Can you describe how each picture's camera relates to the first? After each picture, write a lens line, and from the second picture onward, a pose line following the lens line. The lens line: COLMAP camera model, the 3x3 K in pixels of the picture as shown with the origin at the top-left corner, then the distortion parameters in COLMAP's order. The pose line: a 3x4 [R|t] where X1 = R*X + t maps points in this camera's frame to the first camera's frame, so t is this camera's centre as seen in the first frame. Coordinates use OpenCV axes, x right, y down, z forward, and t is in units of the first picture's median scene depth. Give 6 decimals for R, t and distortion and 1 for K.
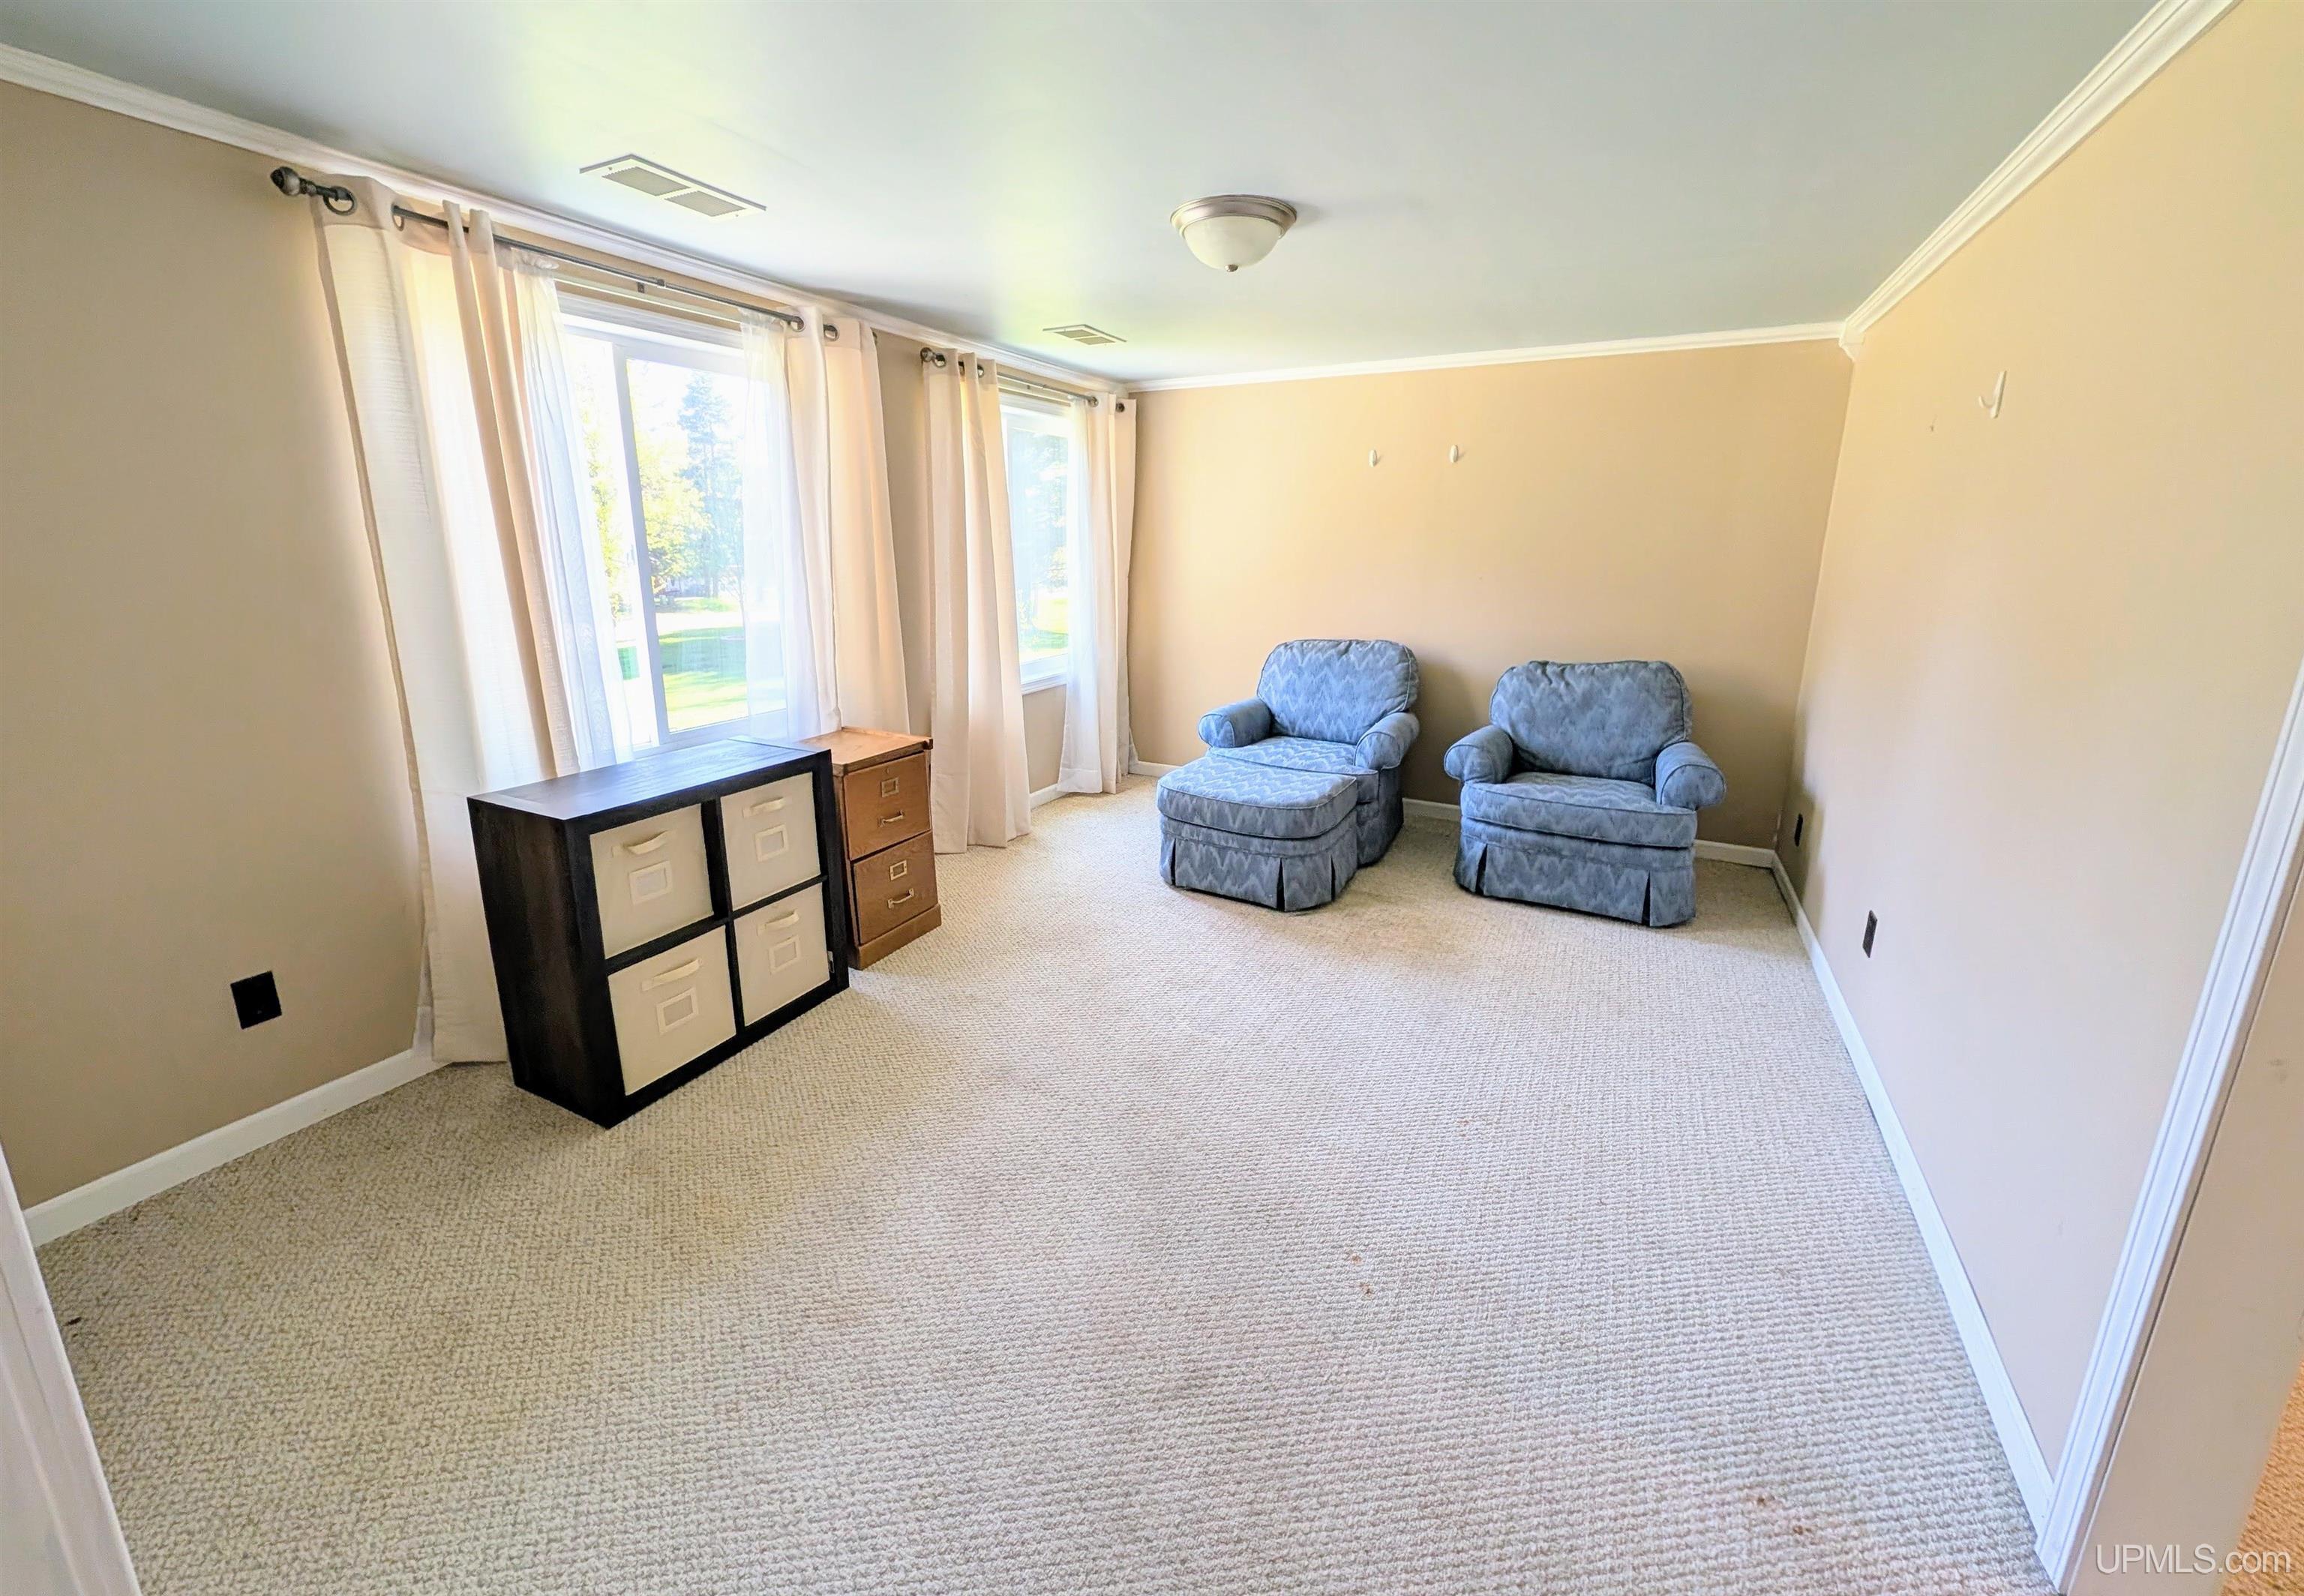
lens RADIAL K [[908.4, 0, 1150.1], [0, 908.4, 736.8], [0, 0, 1]] dist [-0.000612, -0.000089]
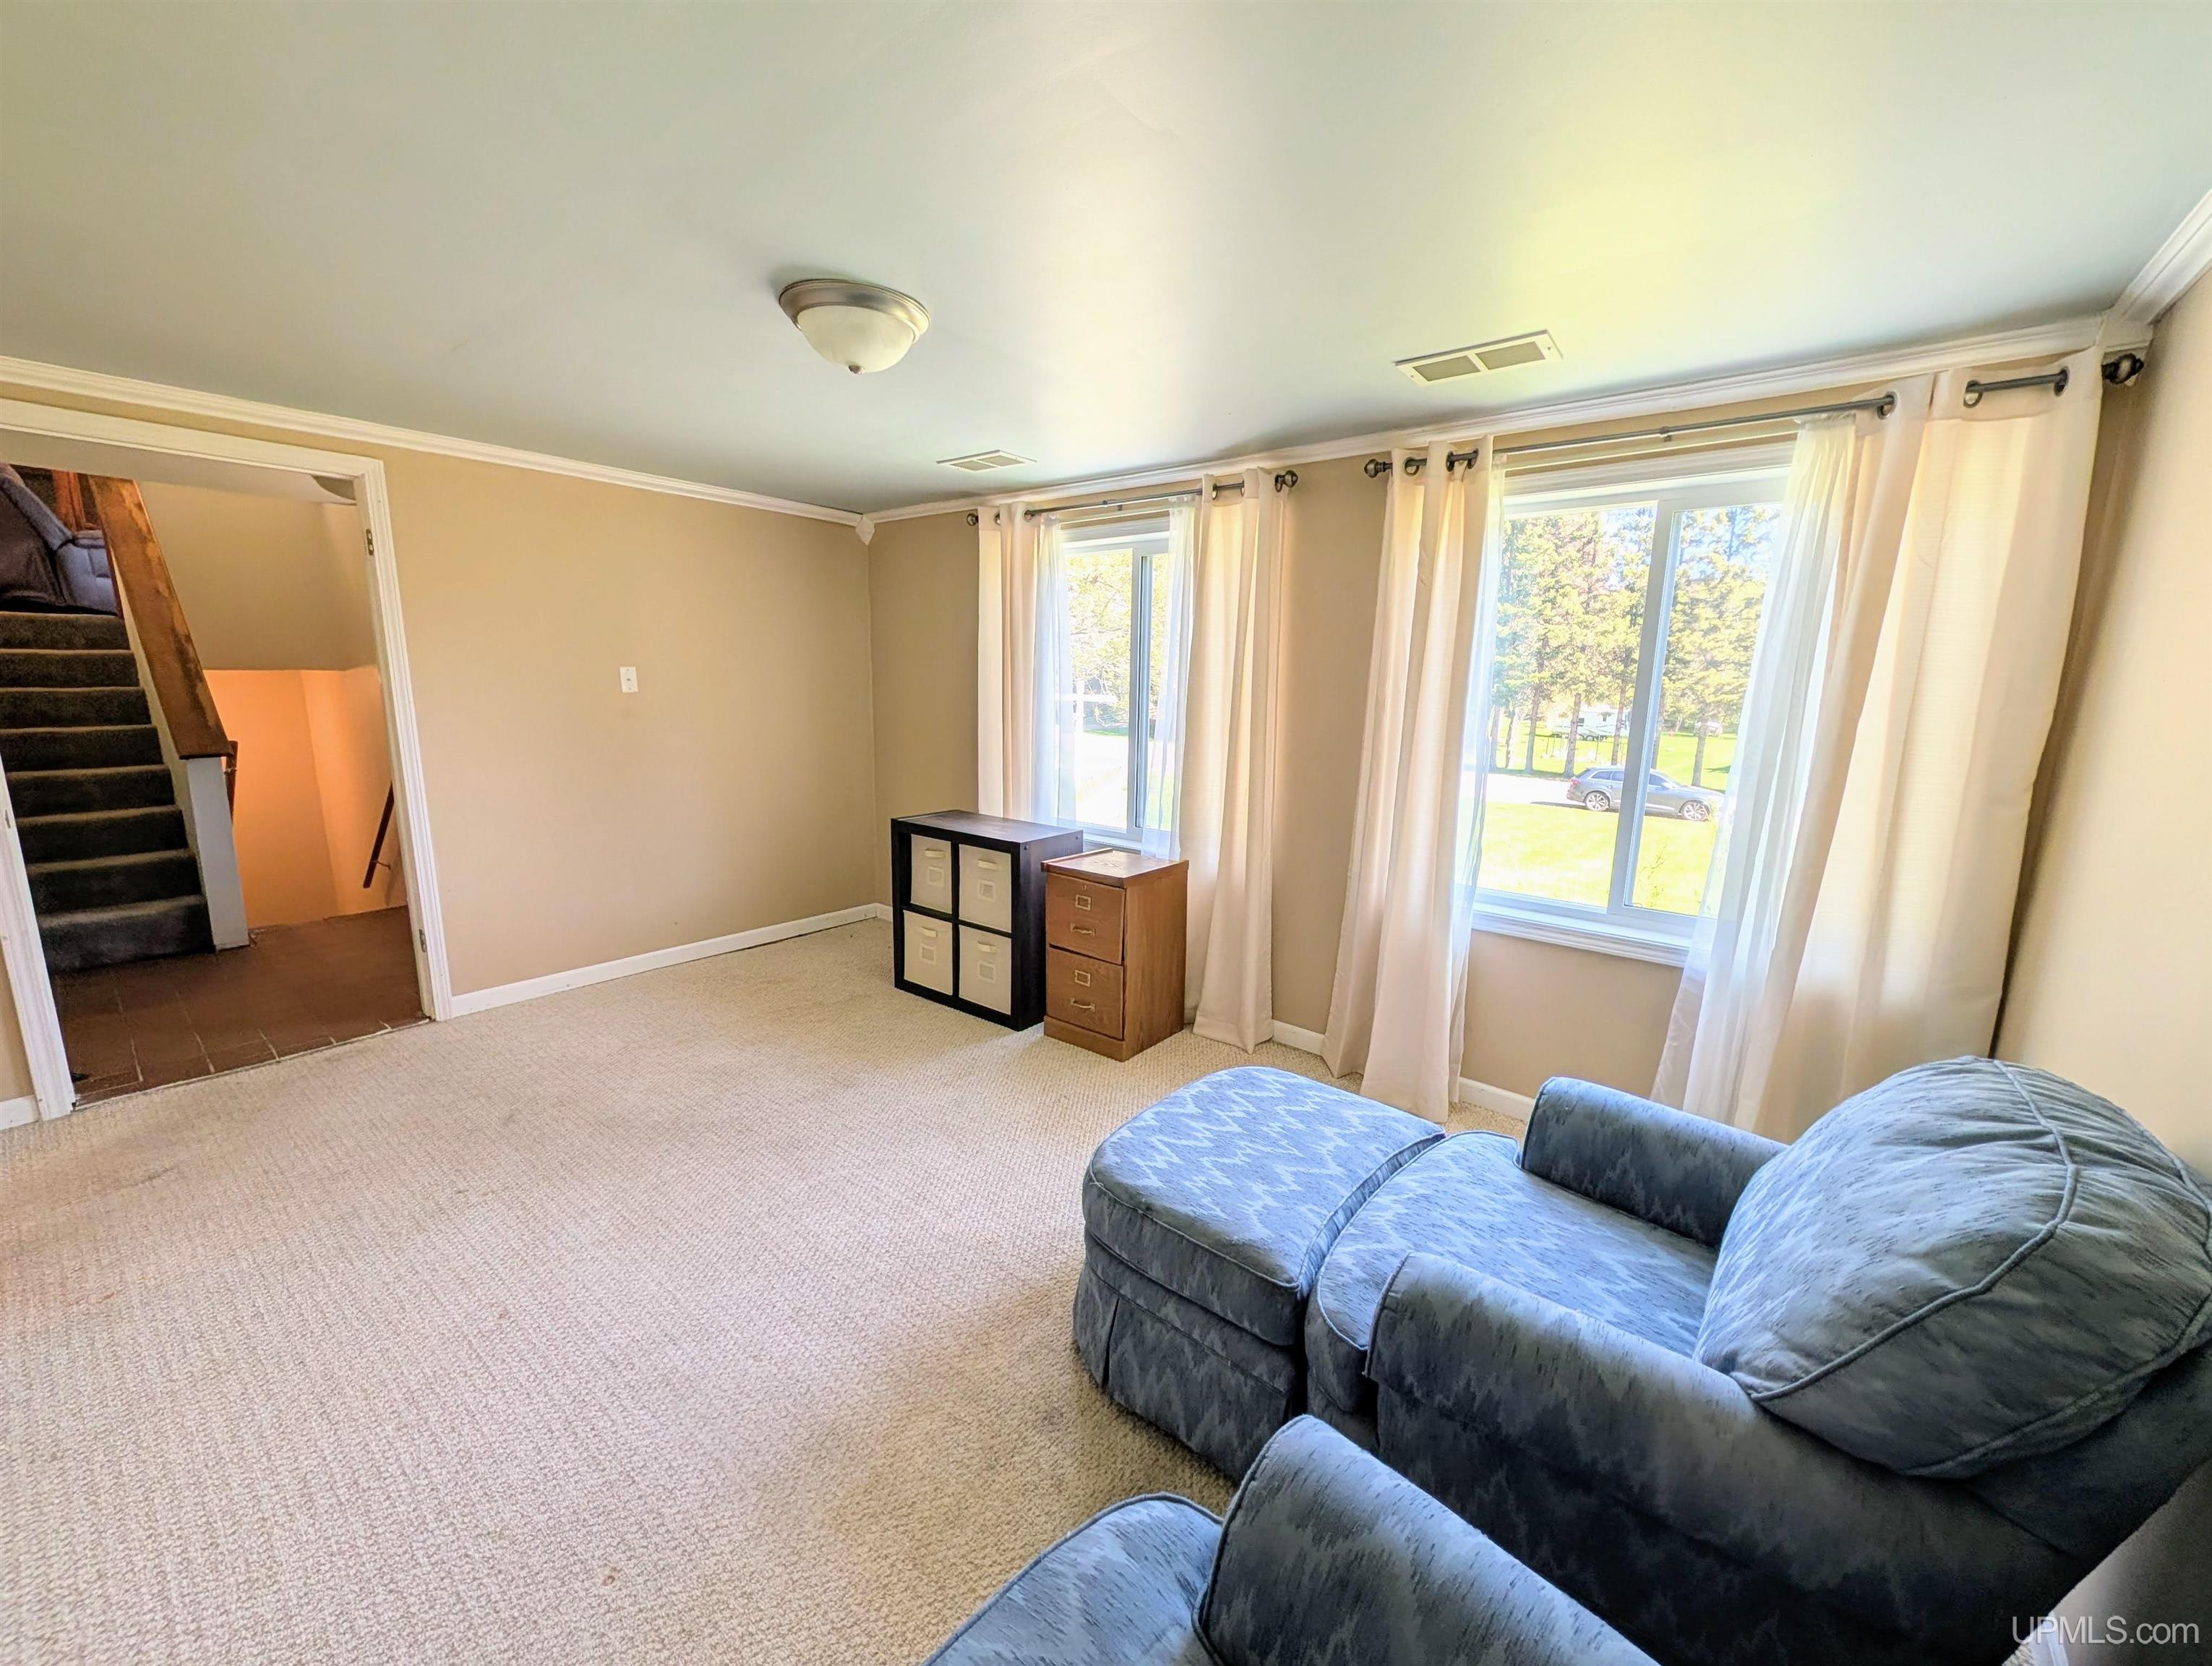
lens RADIAL K [[852.1, 0, 1106.0], [0, 852.1, 833.0], [0, 0, 1]] dist [0.000110, -0.000003]
pose [[-0.195537, 0.163657, -0.966945, 0.804258], [-0.235954, 0.949163, 0.208362, -0.283972], [0.951888, 0.268897, -0.146981, 1.303063]]
